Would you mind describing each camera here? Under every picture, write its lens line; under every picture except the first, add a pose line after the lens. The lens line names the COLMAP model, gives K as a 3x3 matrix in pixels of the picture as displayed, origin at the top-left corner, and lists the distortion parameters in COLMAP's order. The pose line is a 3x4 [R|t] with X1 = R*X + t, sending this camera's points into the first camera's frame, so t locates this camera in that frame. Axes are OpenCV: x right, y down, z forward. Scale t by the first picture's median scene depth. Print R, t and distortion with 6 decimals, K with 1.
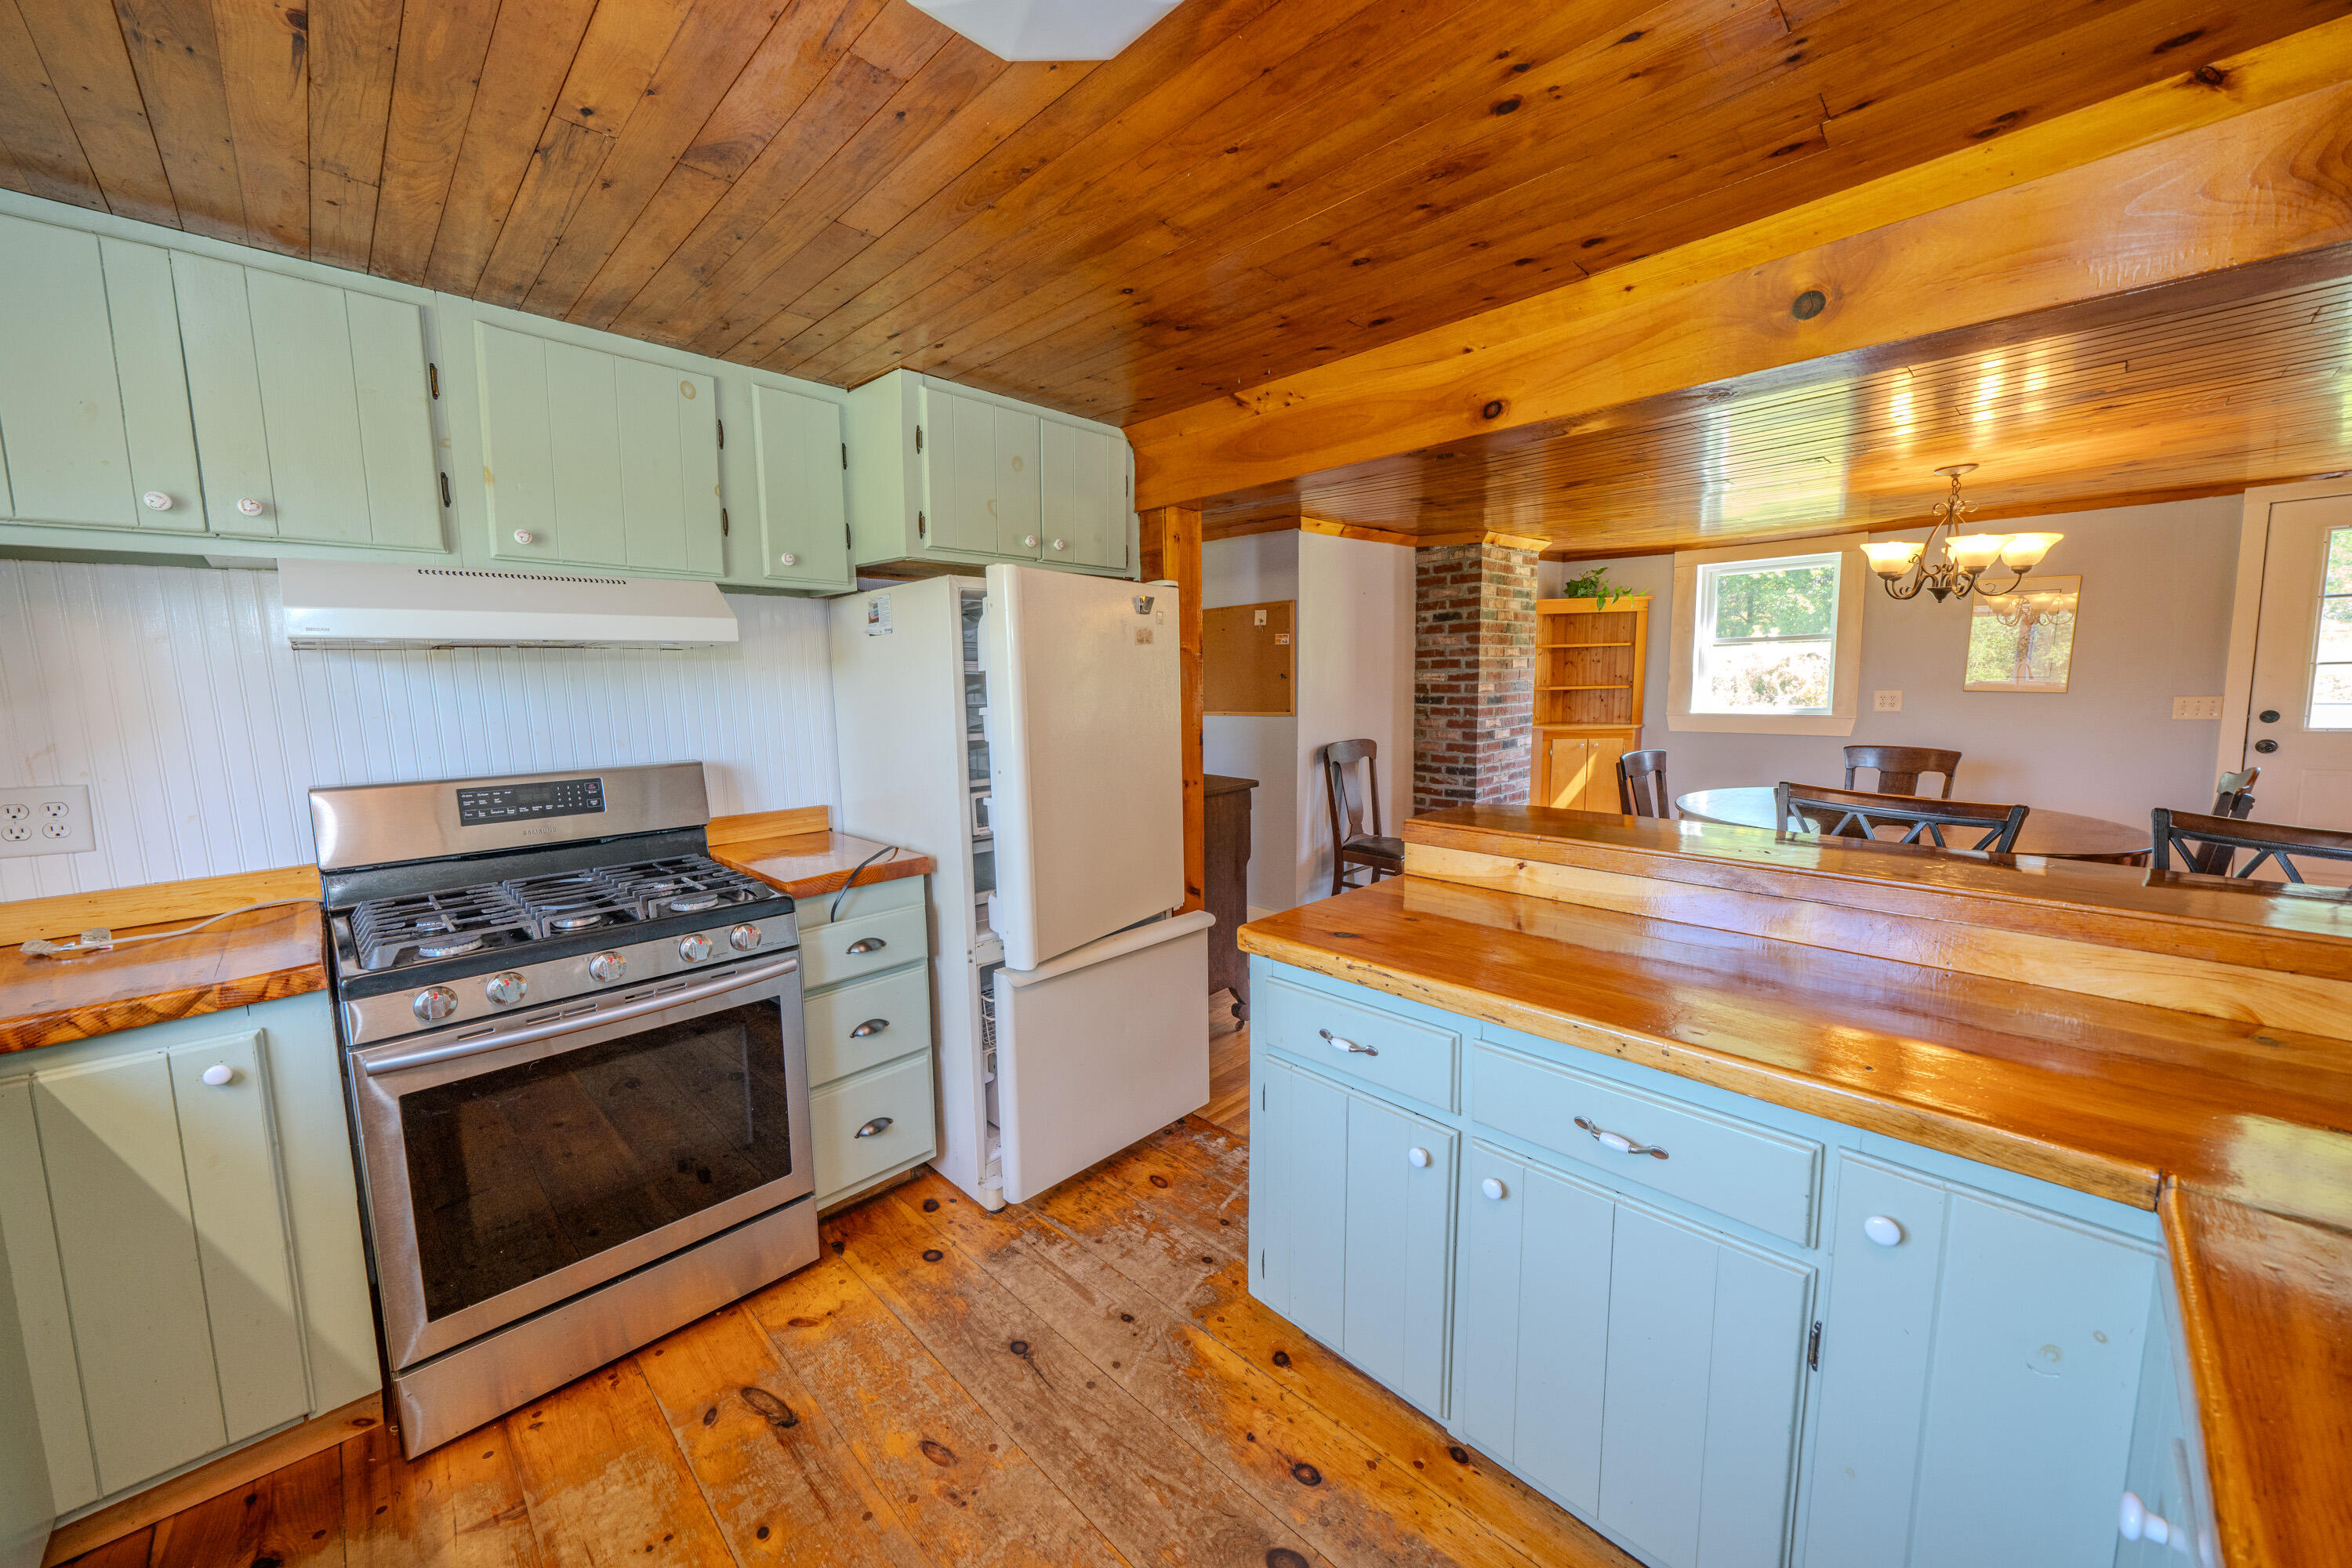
lens RADIAL K [[860.6, 0, 1161.0], [0, 860.6, 776.0], [0, 0, 1]] dist [-0.000470, -0.000264]
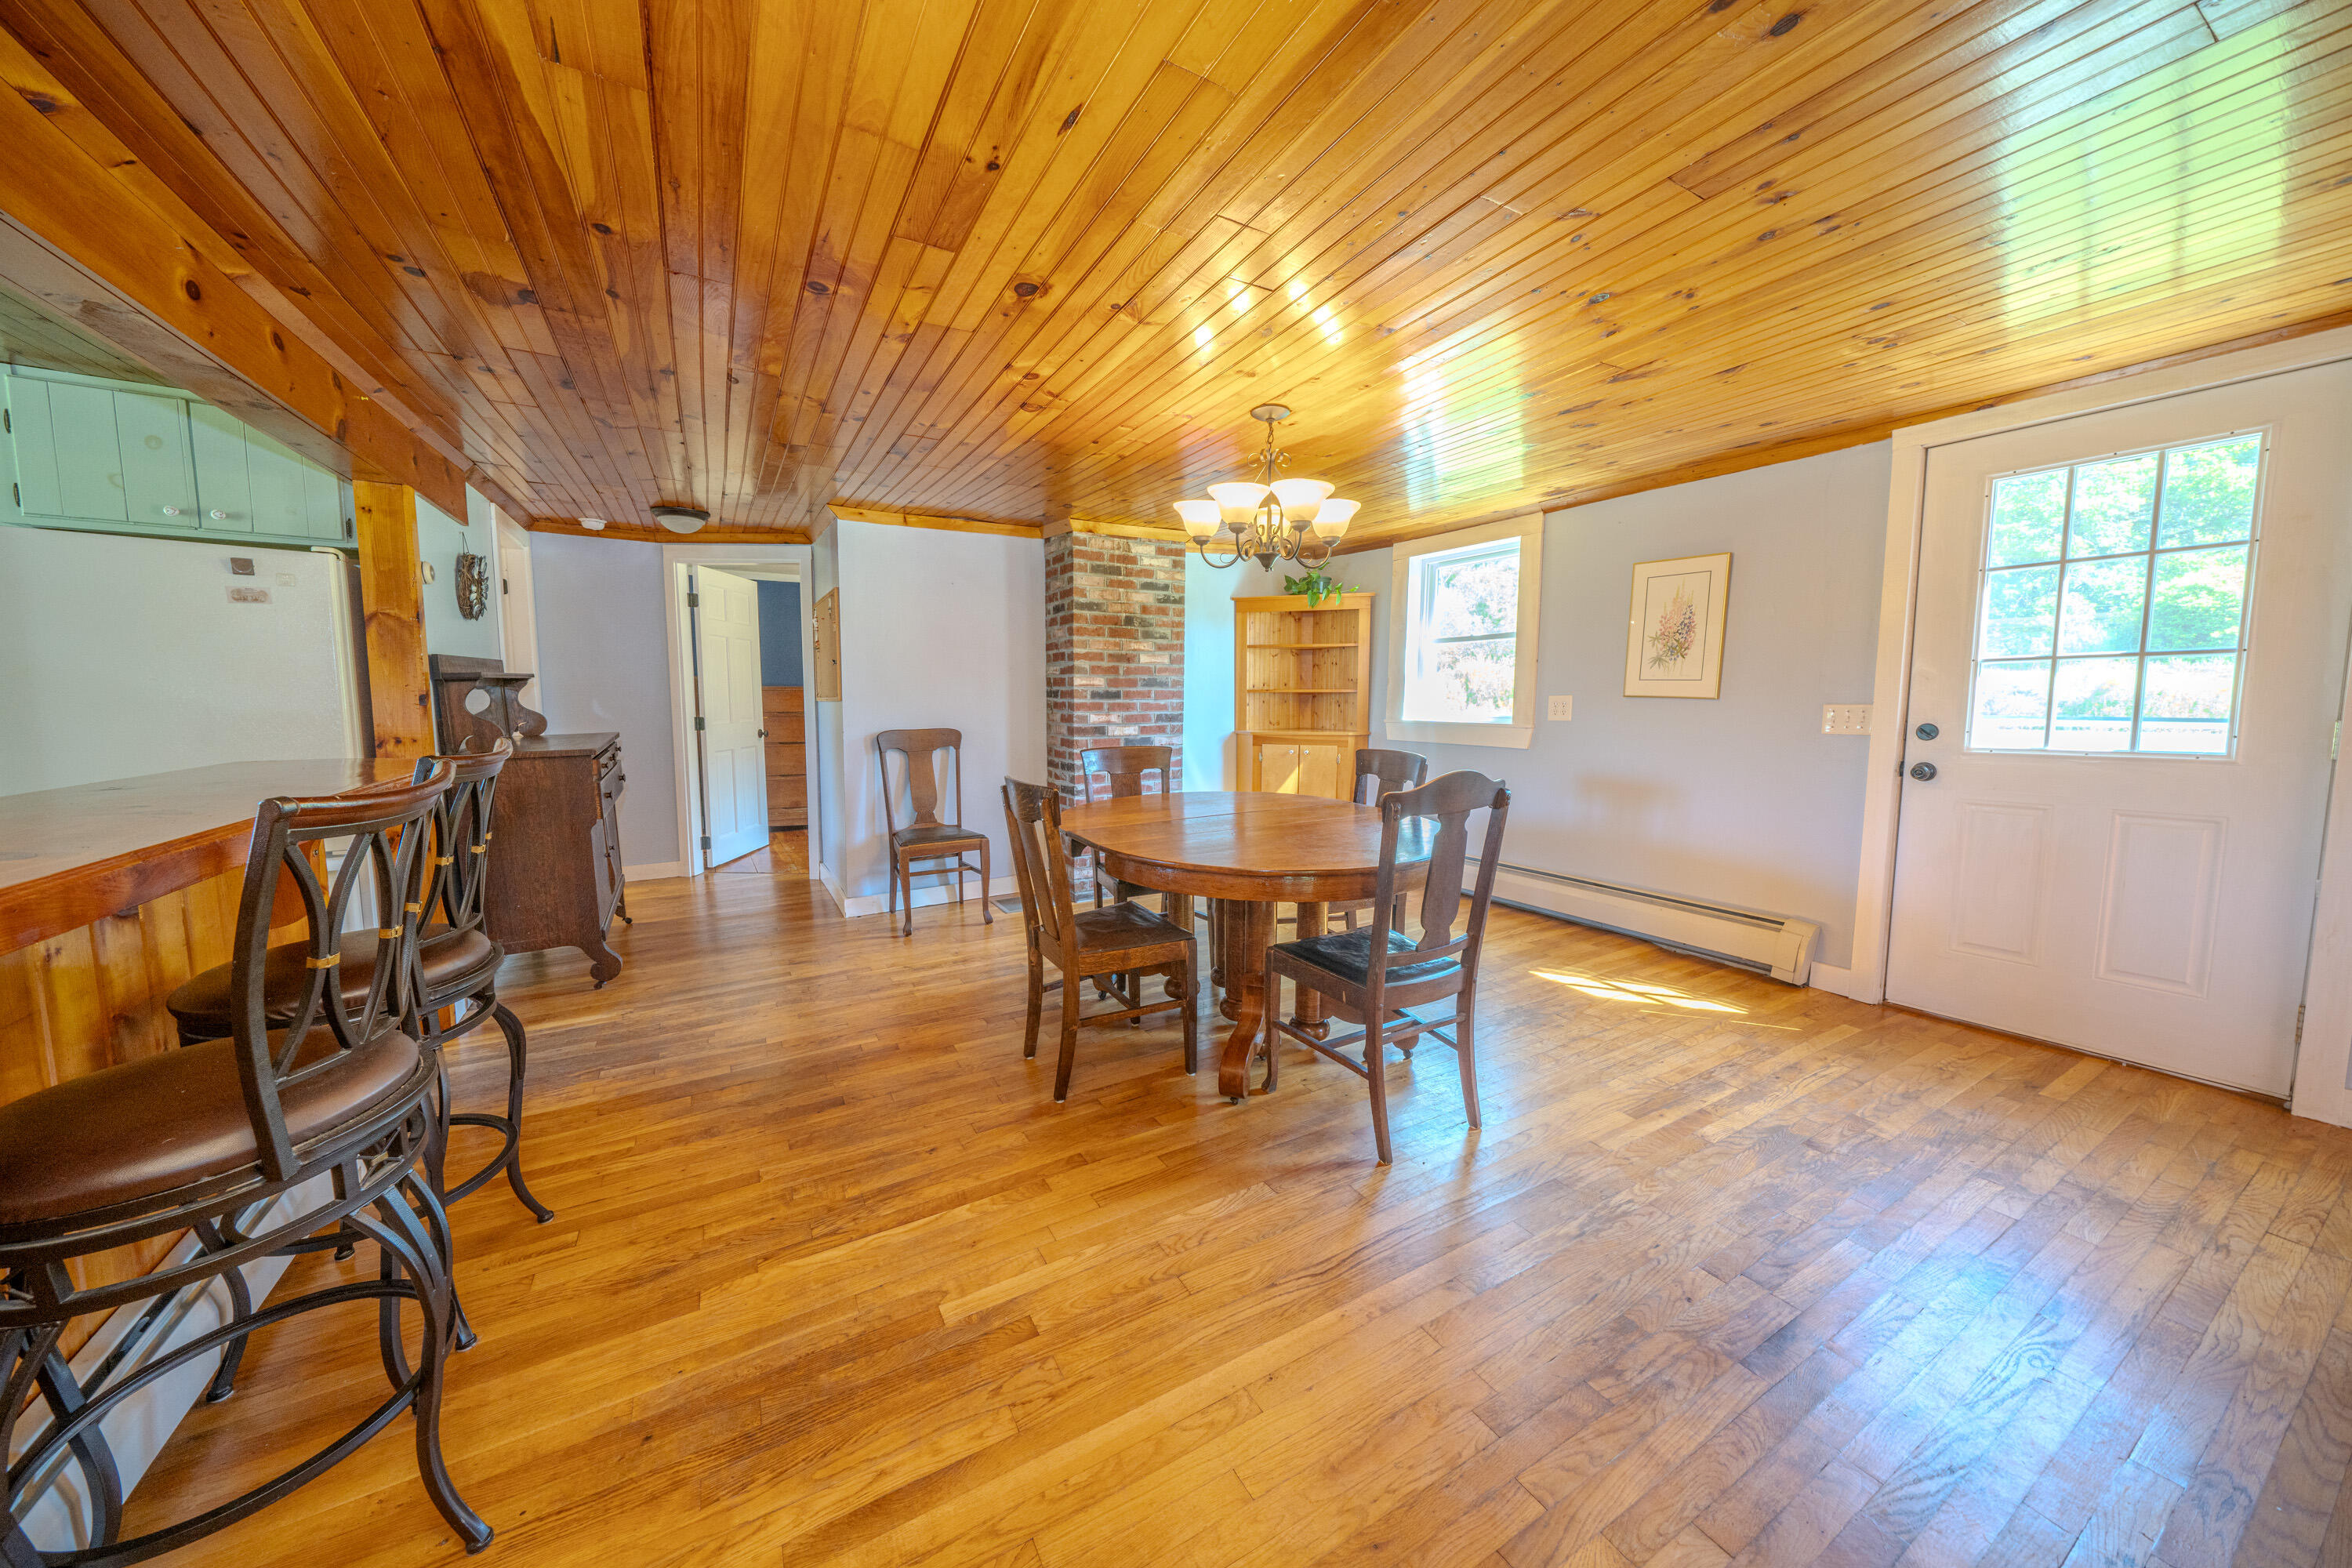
lens RADIAL K [[809.2, 0, 1177.3], [0, 809.2, 774.3], [0, 0, 1]] dist [-0.000386, 0.000093]
pose [[0.971068, 0.046918, -0.234149, 0.673656], [-0.051698, 0.998560, -0.014314, 0.009066], [0.233140, 0.026005, 0.972095, 0.138782]]
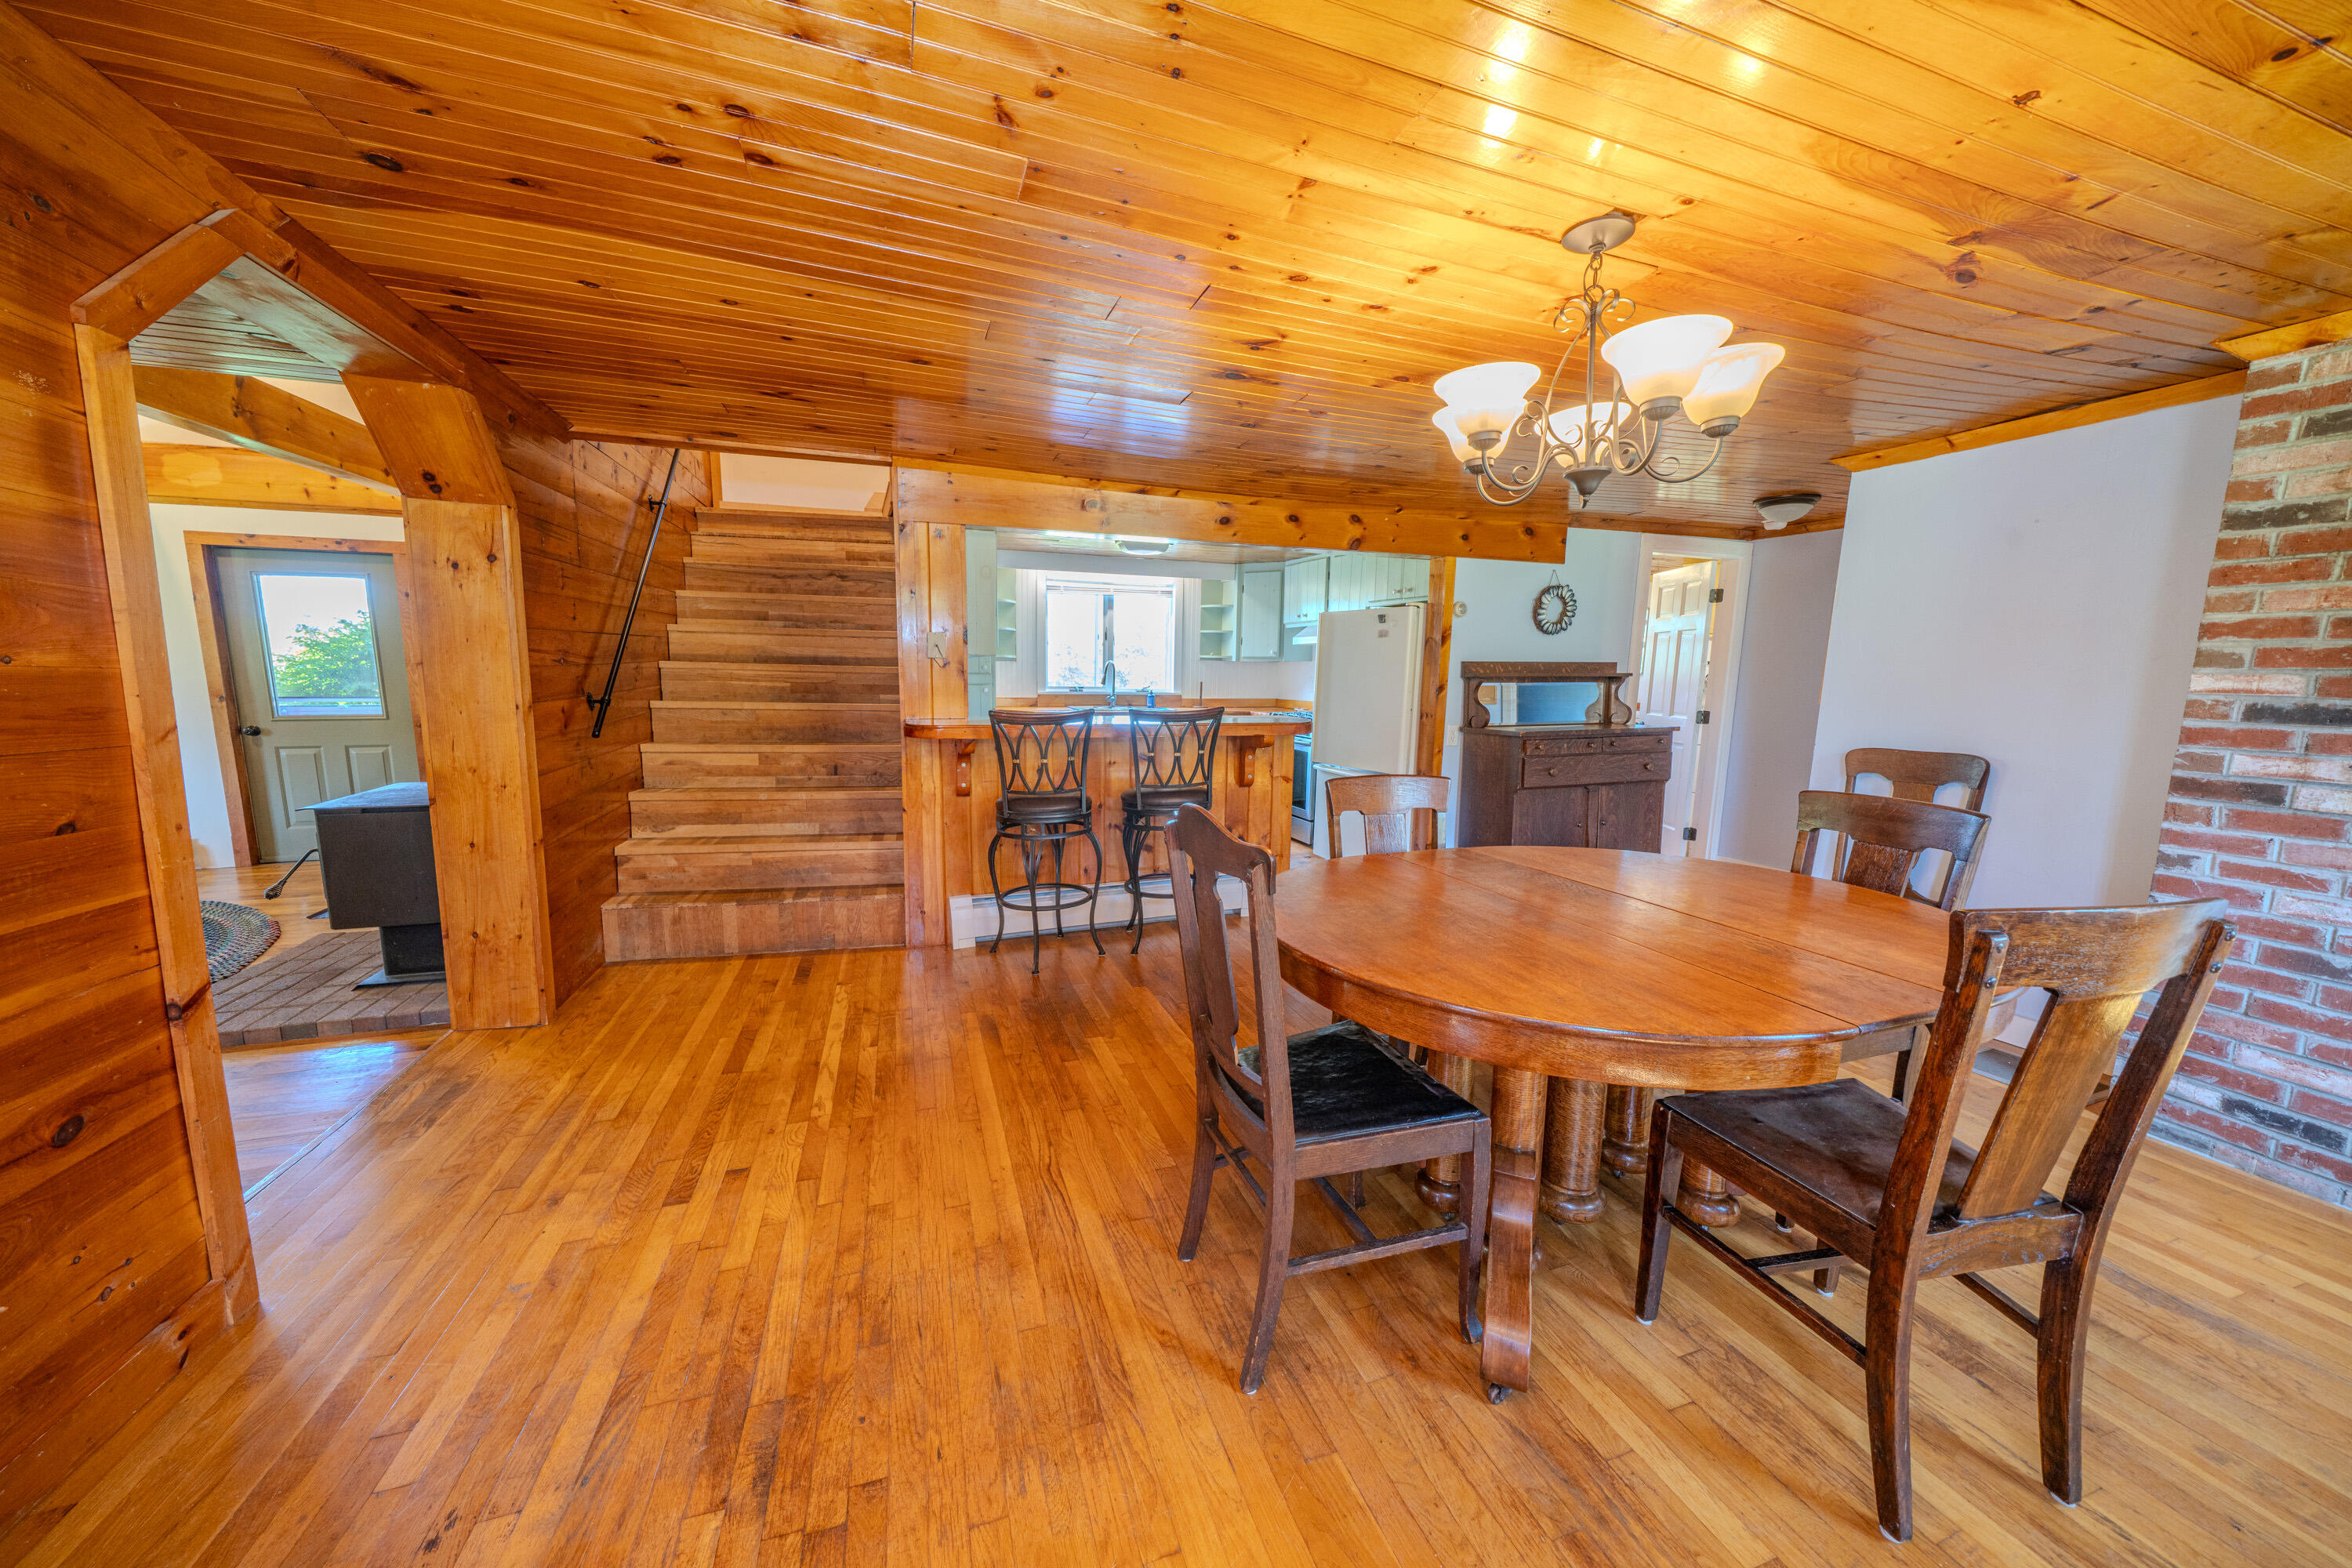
lens RADIAL K [[809.2, 0, 1168.7], [0, 809.2, 786.5], [0, 0, 1]] dist [-0.000386, 0.000093]
pose [[-0.427324, 0.139981, -0.893196, 0.983191], [-0.117806, 0.970897, 0.208519, -0.073542], [0.896390, 0.194329, -0.398397, 0.679494]]
